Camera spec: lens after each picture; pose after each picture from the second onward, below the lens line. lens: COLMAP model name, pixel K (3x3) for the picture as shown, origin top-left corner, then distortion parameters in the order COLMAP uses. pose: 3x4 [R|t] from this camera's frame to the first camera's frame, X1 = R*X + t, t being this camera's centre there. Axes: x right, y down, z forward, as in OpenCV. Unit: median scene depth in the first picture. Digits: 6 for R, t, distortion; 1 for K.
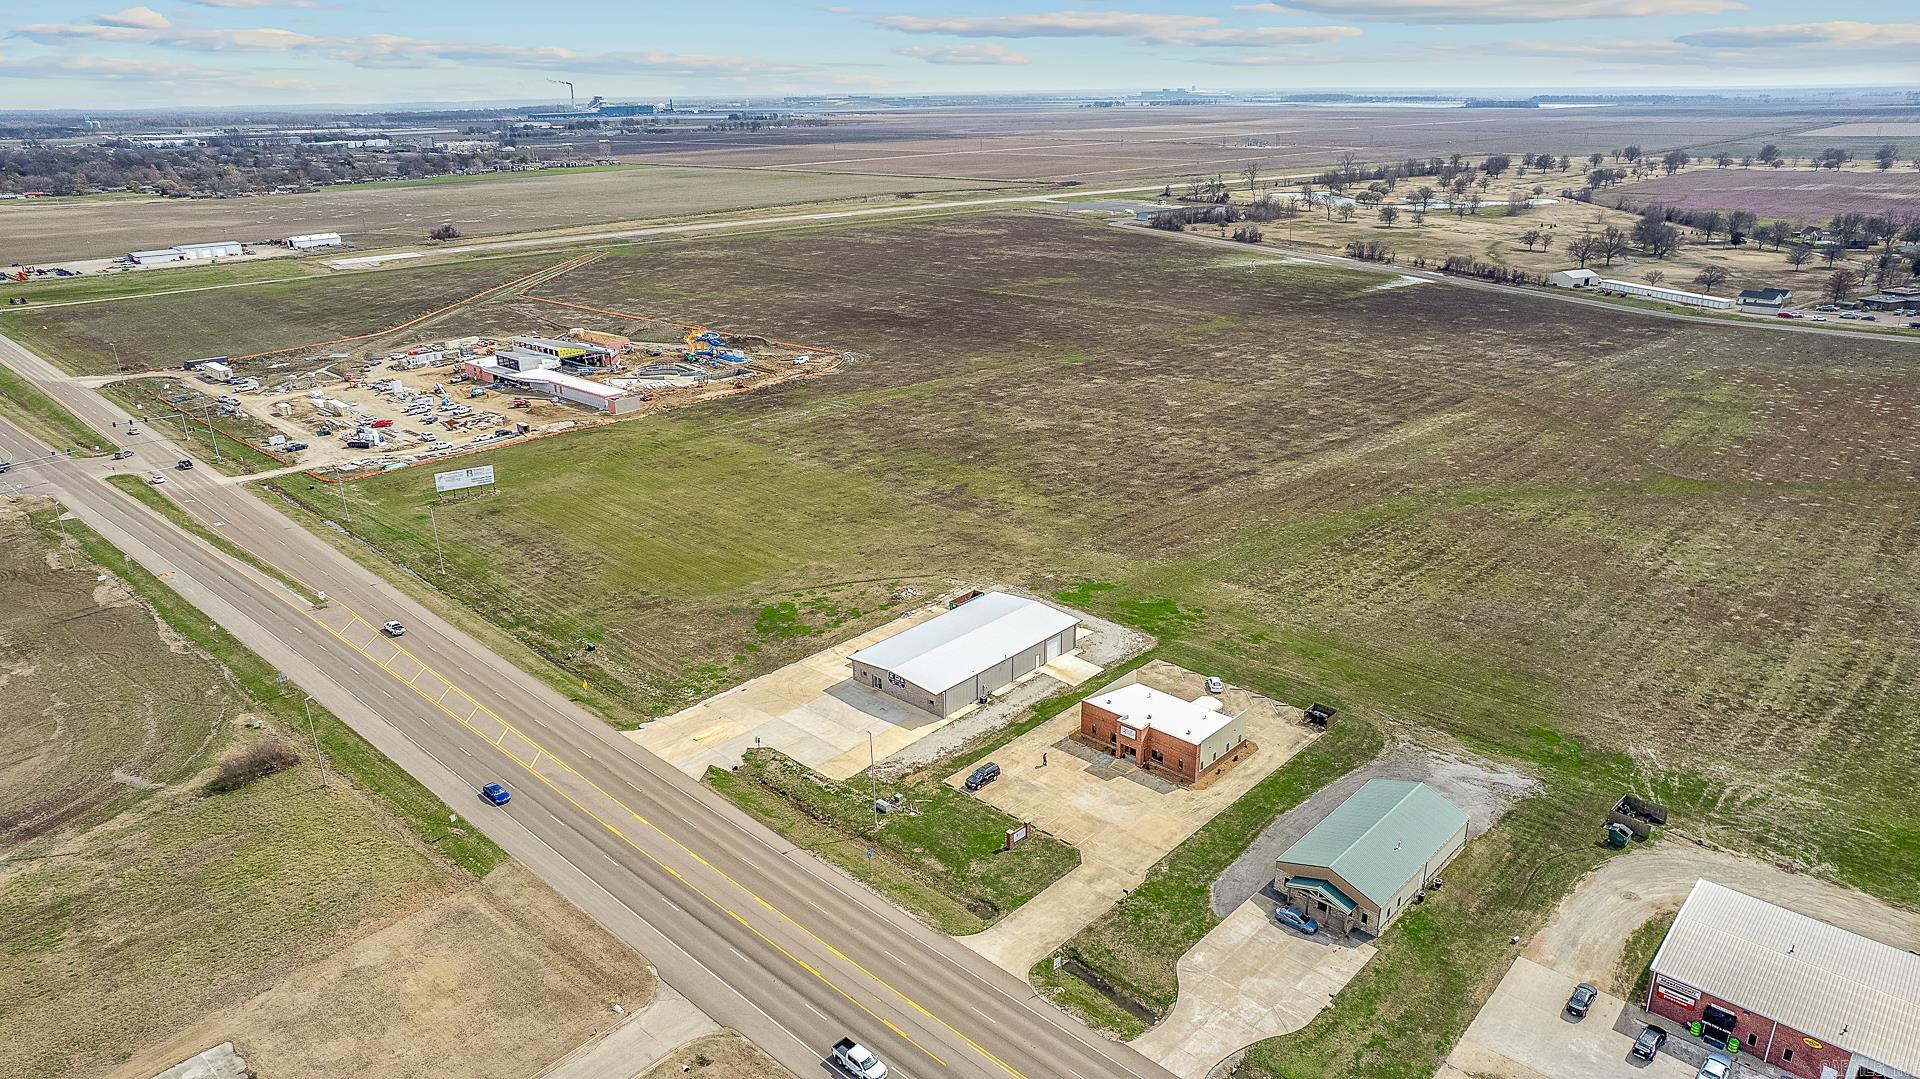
lens RADIAL K [[1225.3, 0, 971.8], [0, 1225.3, 543.3], [0, 0, 1]] dist [-0.078075, 0.075950]
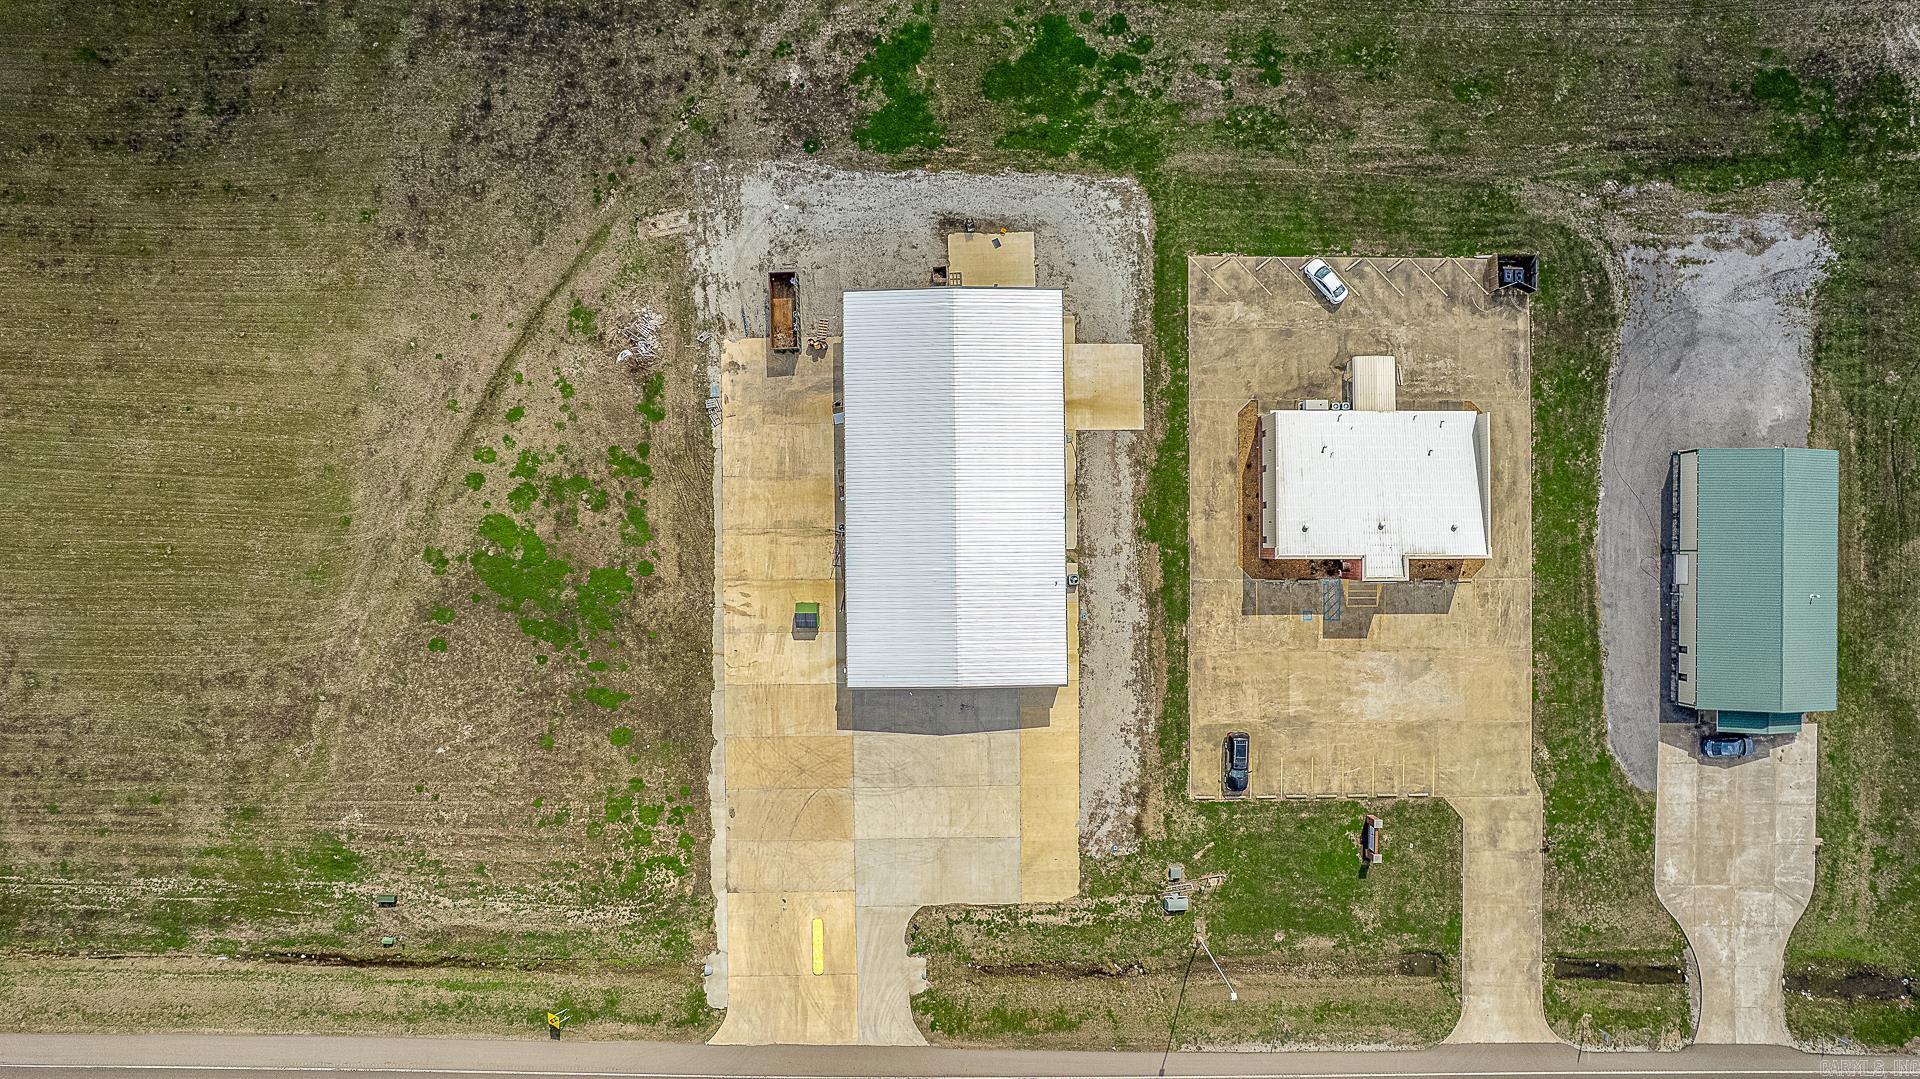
lens RADIAL K [[1225.3, 0, 971.8], [0, 1225.3, 543.3], [0, 0, 1]] dist [-0.078075, 0.075950]
pose [[0.731030, -0.681595, 0.031994, -0.035110], [0.211727, 0.271157, 0.938960, -0.469457], [-0.648665, -0.679634, 0.342536, 0.869128]]
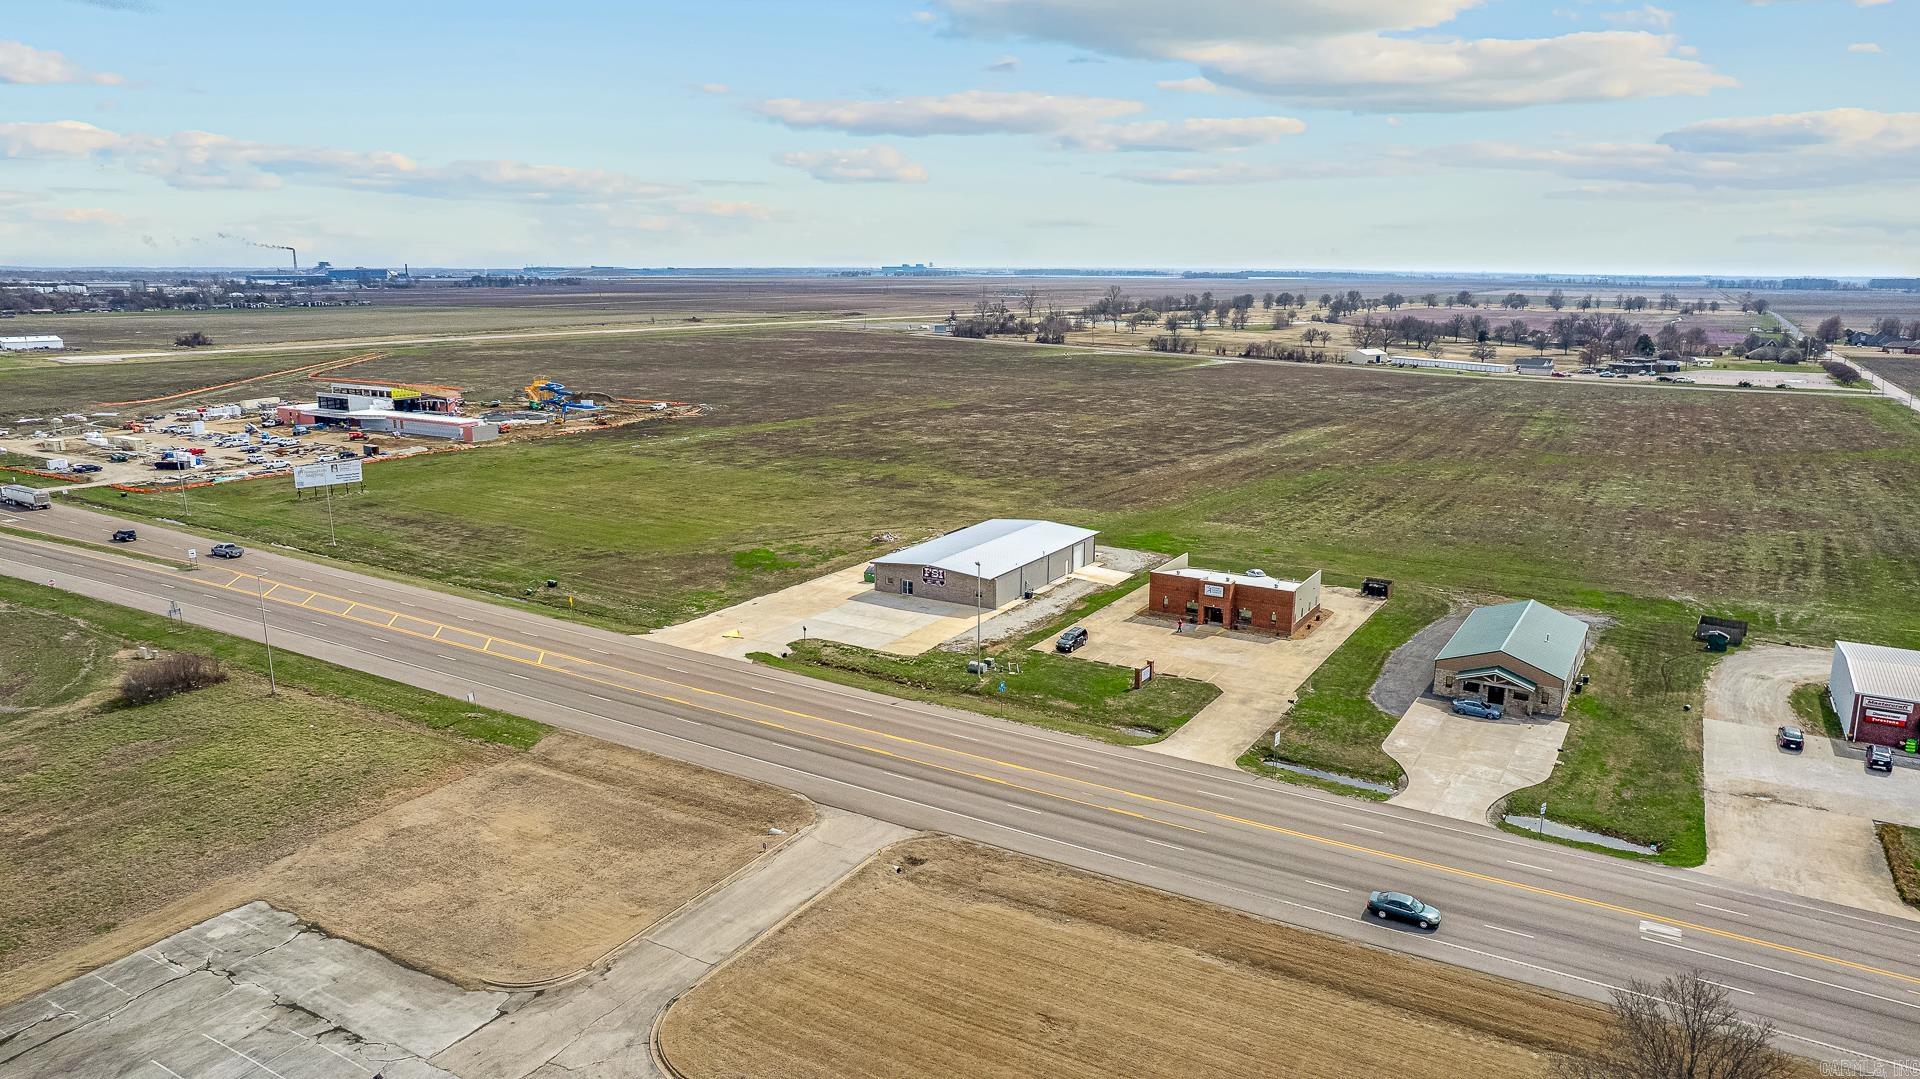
lens RADIAL K [[1225.3, 0, 971.8], [0, 1225.3, 543.3], [0, 0, 1]] dist [-0.078075, 0.075950]
pose [[0.978895, -0.029068, 0.202286, -0.224749], [0.056339, 0.989860, -0.130395, 0.214418], [-0.196445, 0.139040, 0.970607, 0.115559]]
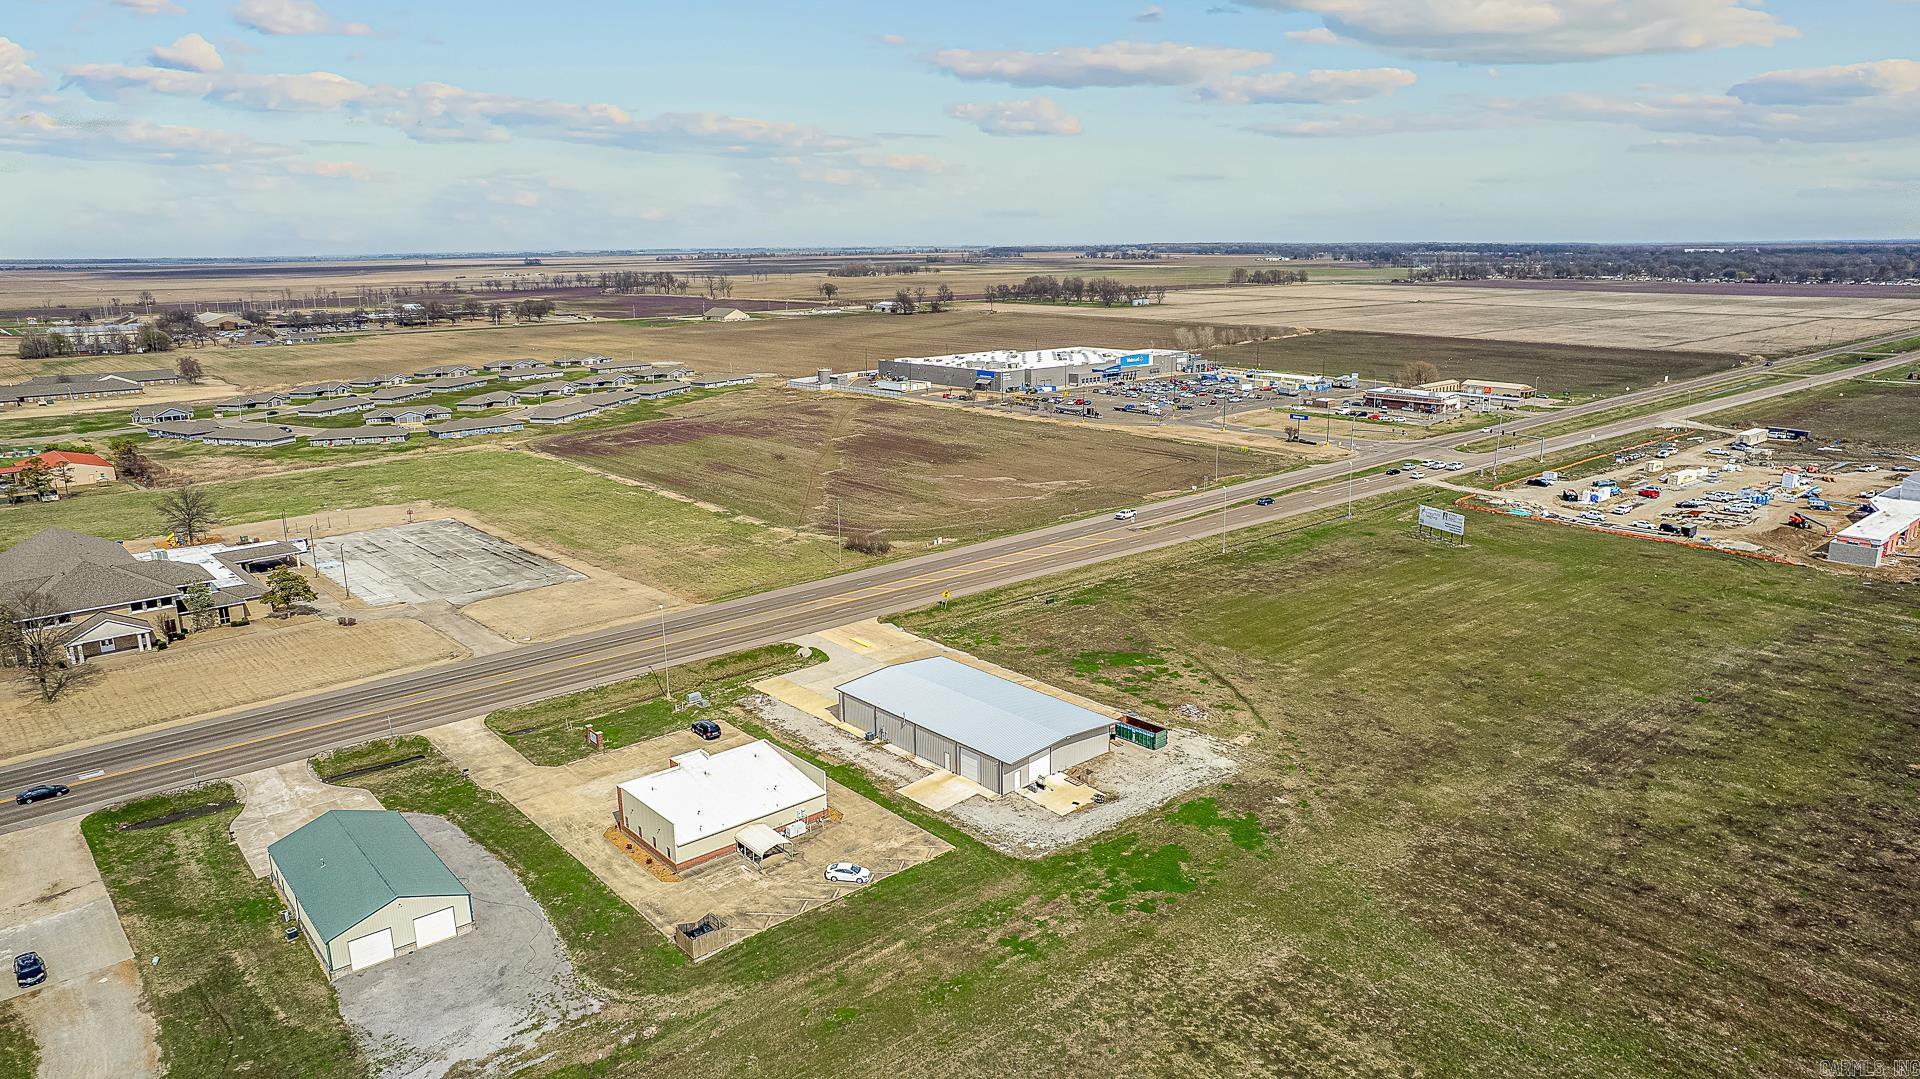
lens RADIAL K [[1225.3, 0, 971.8], [0, 1225.3, 543.3], [0, 0, 1]] dist [-0.078075, 0.075950]
pose [[-0.096118, 0.253758, -0.962480, 0.837646], [-0.339429, 0.900642, 0.271351, -0.267876], [0.935708, 0.352776, -0.000435, 1.057201]]
